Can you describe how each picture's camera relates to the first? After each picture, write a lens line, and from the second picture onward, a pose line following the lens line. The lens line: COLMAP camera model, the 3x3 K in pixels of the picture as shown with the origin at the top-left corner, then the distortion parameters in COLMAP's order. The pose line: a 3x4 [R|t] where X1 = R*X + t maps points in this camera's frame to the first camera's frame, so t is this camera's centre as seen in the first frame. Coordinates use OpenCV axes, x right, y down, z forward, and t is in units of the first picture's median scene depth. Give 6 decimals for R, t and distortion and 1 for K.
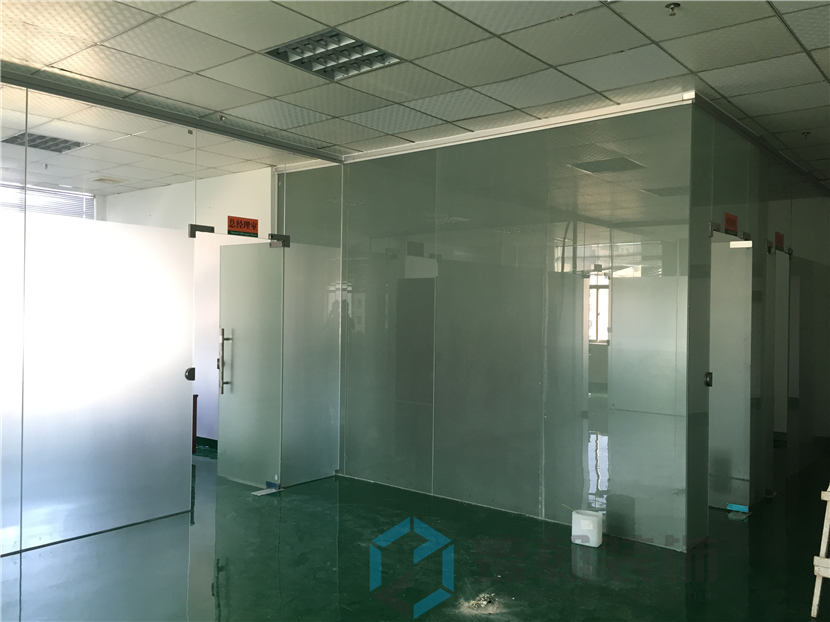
lens RADIAL K [[710.7, 0, 419.2], [0, 710.7, 311.3], [0, 0, 1]] dist [0.084445, -0.113749]
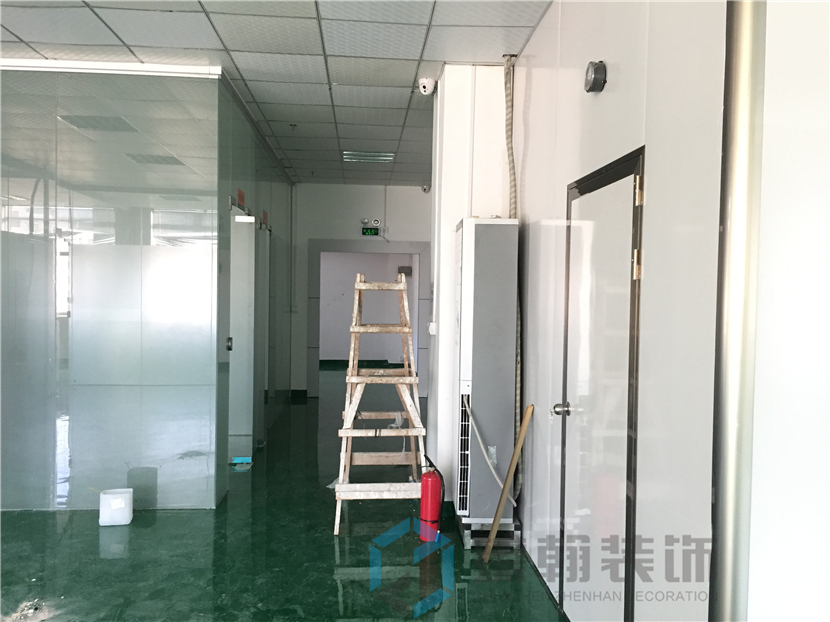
lens RADIAL K [[710.7, 0, 419.2], [0, 710.7, 311.3], [0, 0, 1]] dist [0.084445, -0.113749]
pose [[0.721957, -0.021424, 0.691606, -0.126474], [-0.006628, 0.999261, 0.037873, 0.003979], [-0.691906, -0.031927, 0.721281, 0.040807]]
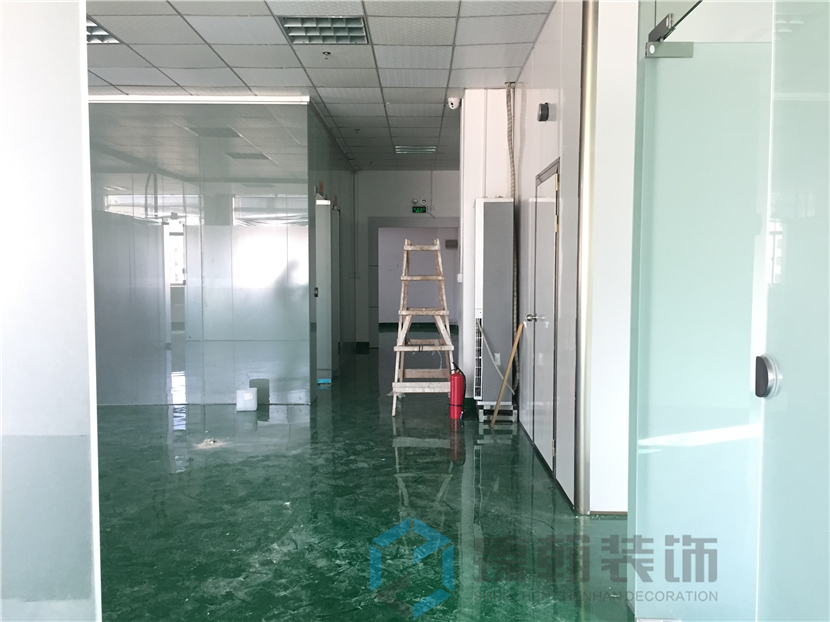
lens RADIAL K [[710.7, 0, 419.2], [0, 710.7, 311.3], [0, 0, 1]] dist [0.084445, -0.113749]
pose [[0.774090, -0.050840, 0.631031, -0.369427], [0.010197, 0.997642, 0.067869, 0.035747], [-0.632994, -0.046102, 0.772783, -0.284911]]
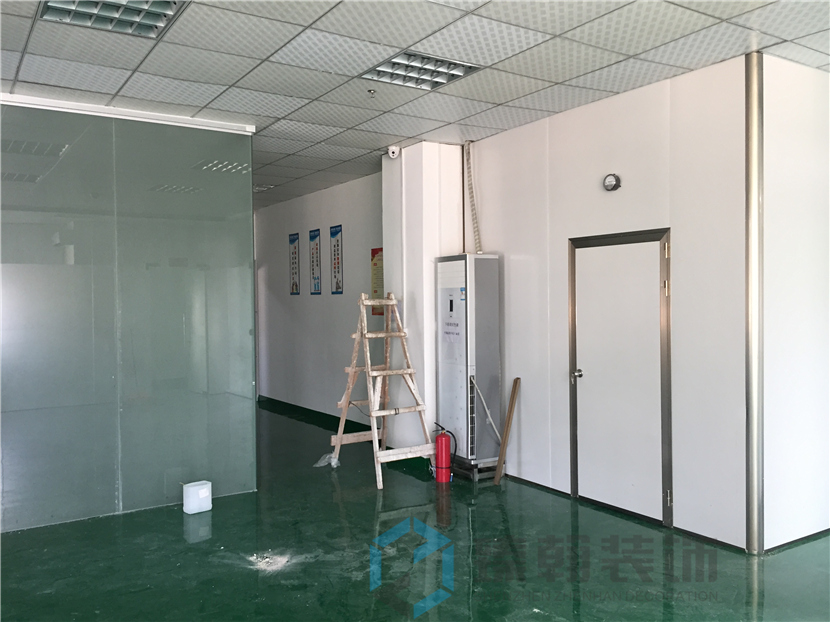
lens RADIAL K [[710.7, 0, 419.2], [0, 710.7, 311.3], [0, 0, 1]] dist [0.084445, -0.113749]
pose [[0.297460, -0.031077, 0.954228, -0.691565], [0.015175, 0.999498, 0.027821, -0.011366], [-0.954614, 0.006205, 0.297782, 0.326808]]
